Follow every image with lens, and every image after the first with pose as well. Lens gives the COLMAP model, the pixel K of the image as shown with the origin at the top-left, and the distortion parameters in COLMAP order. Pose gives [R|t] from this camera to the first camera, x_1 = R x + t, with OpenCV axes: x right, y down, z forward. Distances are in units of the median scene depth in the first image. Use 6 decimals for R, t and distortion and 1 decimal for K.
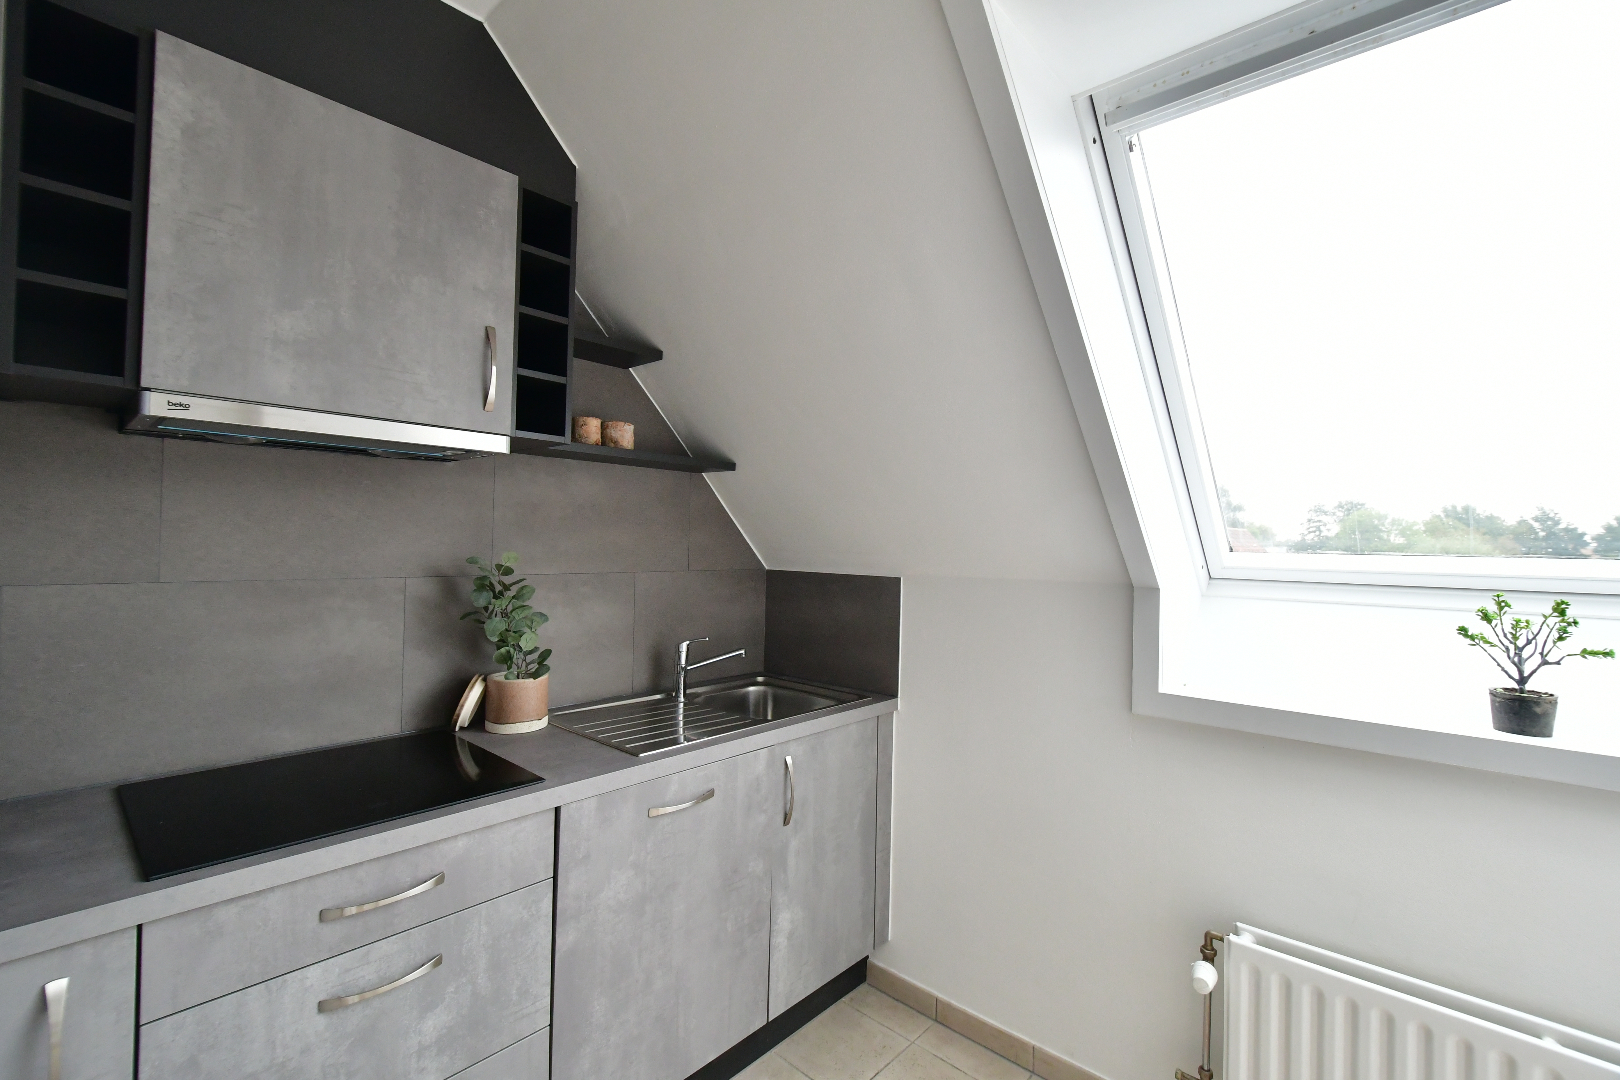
lens RADIAL K [[707.5, 0, 816.0], [0, 707.5, 534.4], [0, 0, 1]] dist [0.018812, -0.014256]
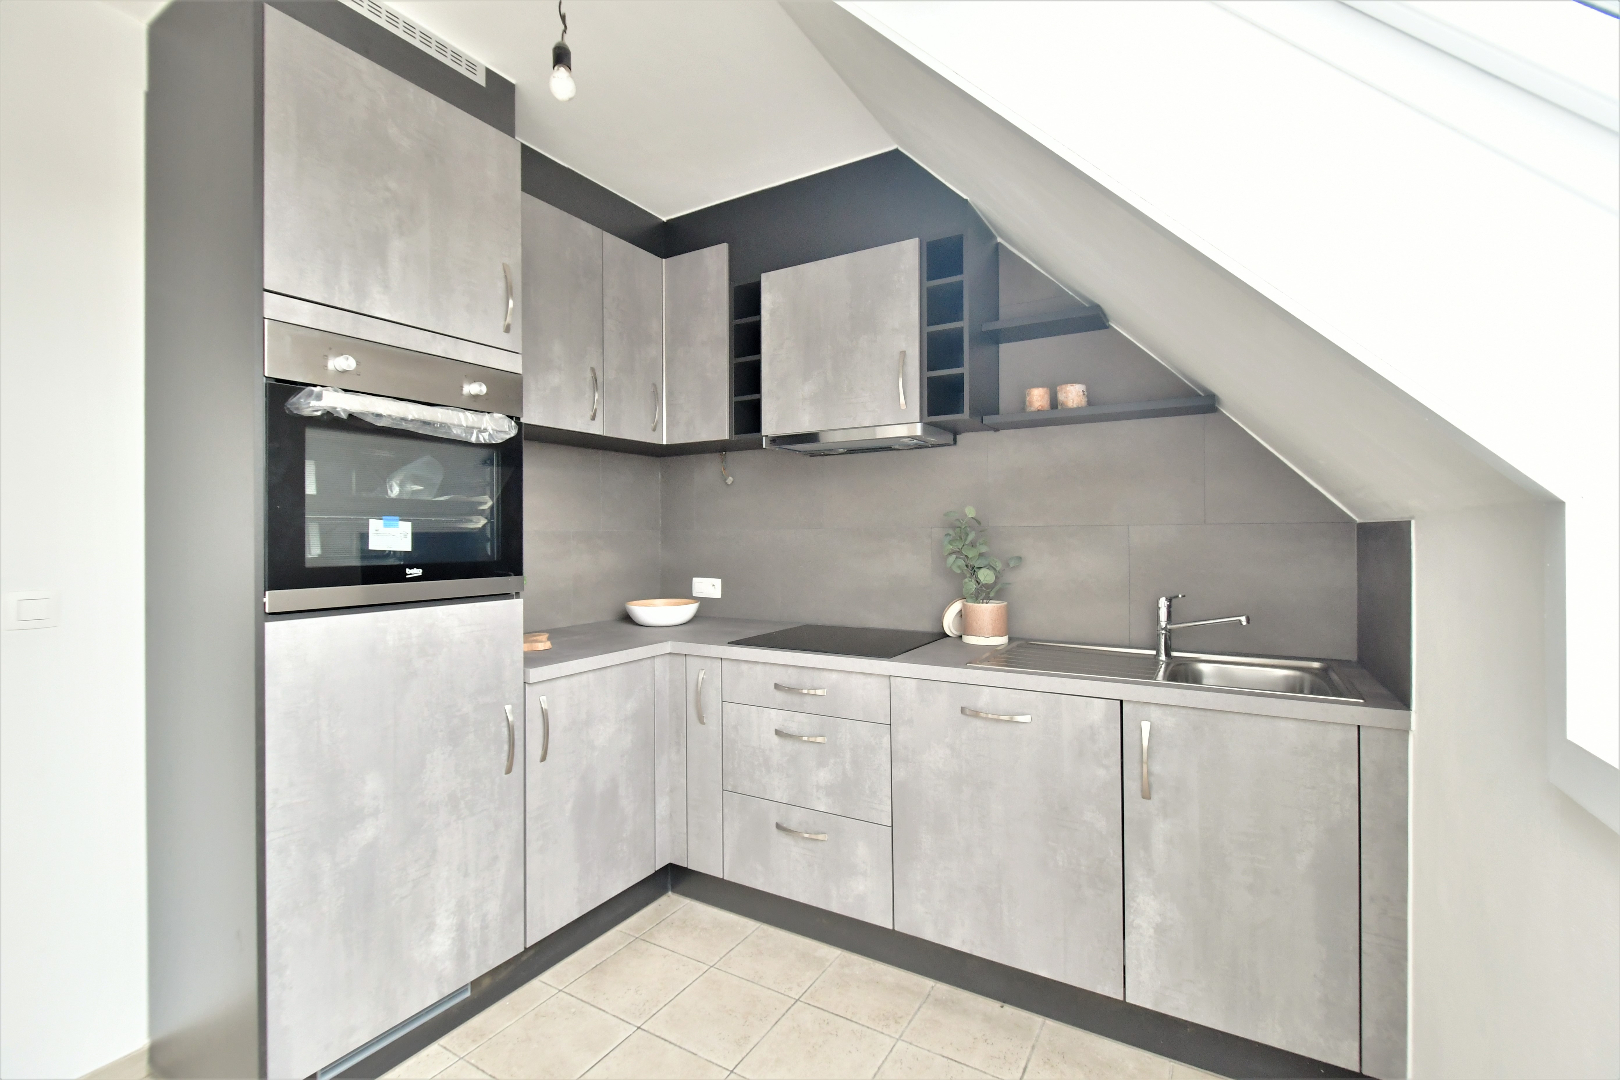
lens RADIAL K [[707.5, 0, 816.0], [0, 707.5, 534.4], [0, 0, 1]] dist [0.018812, -0.014256]
pose [[0.198146, -0.021166, -0.979944, 0.897056], [0.020847, 0.999632, -0.017376, 0.103875], [0.979951, -0.016986, 0.198514, 0.506725]]
